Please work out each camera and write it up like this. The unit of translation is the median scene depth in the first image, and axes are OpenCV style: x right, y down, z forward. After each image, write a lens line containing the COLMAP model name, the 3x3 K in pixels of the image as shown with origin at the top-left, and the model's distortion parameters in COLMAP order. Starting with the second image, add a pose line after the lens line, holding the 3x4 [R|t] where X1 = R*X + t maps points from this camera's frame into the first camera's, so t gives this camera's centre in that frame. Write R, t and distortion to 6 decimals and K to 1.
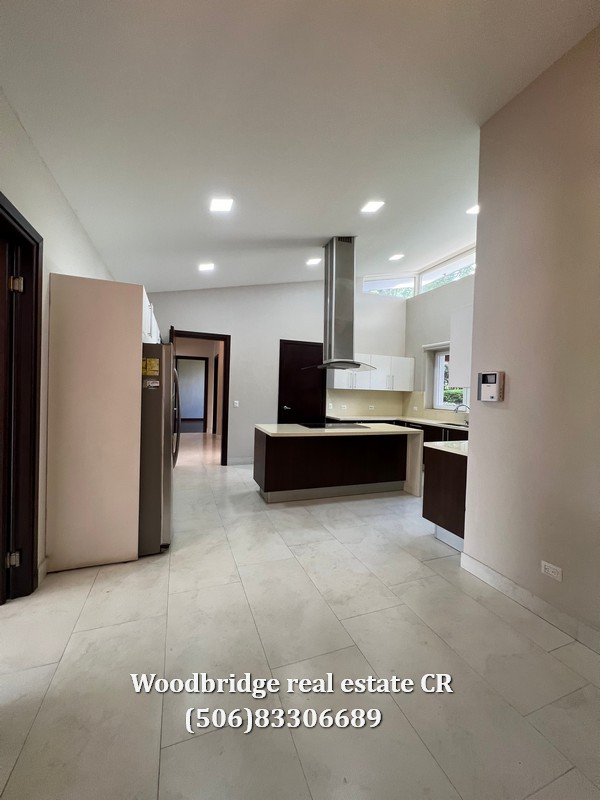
lens RADIAL K [[319.8, 0, 302.3], [0, 319.8, 396.7], [0, 0, 1]] dist [-0.000330, 0.000297]
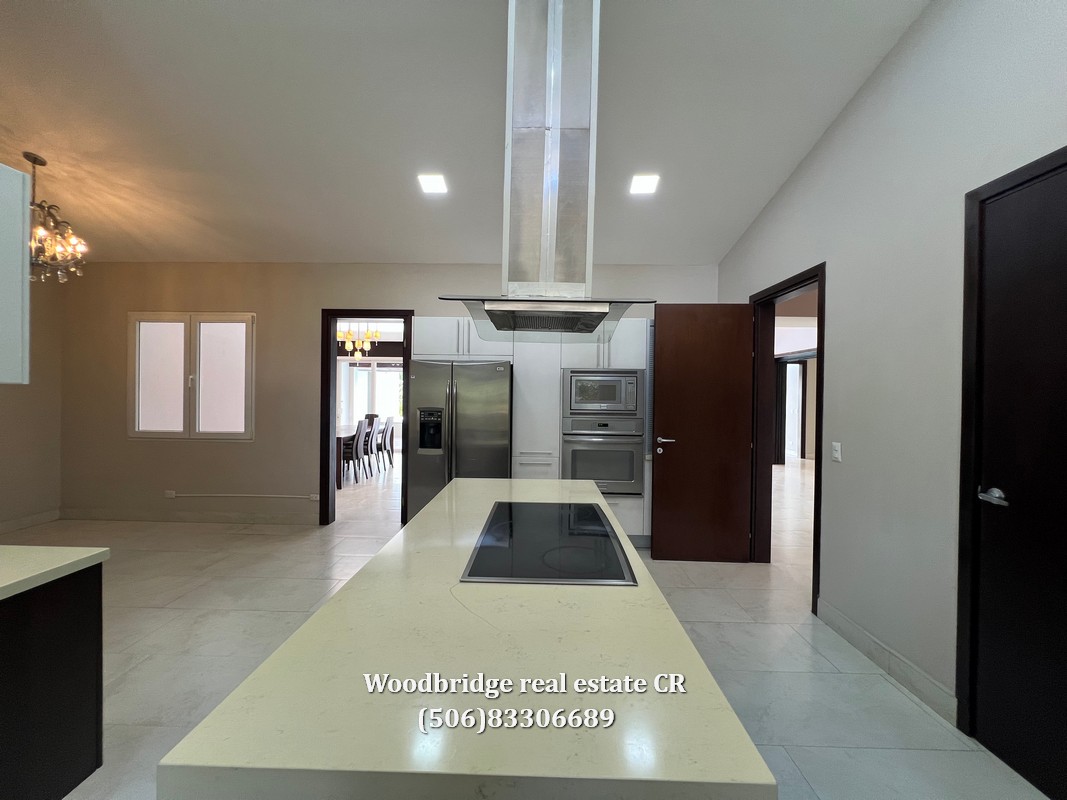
lens RADIAL K [[432.0, 0, 529.6], [0, 432.0, 397.4], [0, 0, 1]] dist [0.000850, 0.000143]
pose [[-0.383083, -0.030187, -0.923220, 0.628291], [-0.042589, 0.998980, -0.014992, -0.026529], [0.922731, 0.033576, -0.383978, 1.554343]]
